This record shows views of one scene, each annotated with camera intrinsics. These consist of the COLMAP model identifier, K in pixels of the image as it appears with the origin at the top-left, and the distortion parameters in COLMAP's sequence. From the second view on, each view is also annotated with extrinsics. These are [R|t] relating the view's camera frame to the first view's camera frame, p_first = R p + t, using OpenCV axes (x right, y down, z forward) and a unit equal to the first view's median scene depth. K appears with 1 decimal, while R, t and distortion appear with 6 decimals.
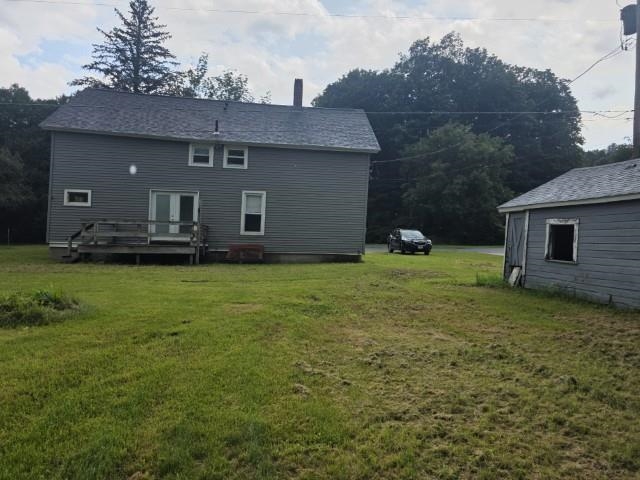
lens RADIAL K [[429.4, 0, 322.3], [0, 429.4, 239.4], [0, 0, 1]] dist [0.047738, -0.048295]
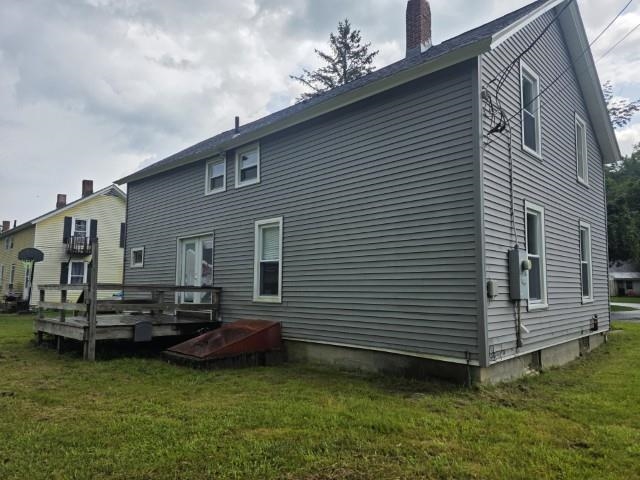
lens RADIAL K [[429.4, 0, 317.7], [0, 429.4, 239.4], [0, 0, 1]] dist [0.047738, -0.048295]
pose [[0.624518, -0.107208, -0.773617, 0.295917], [0.002974, 0.990853, -0.134911, -0.015239], [0.781005, 0.081954, 0.619125, 0.722785]]
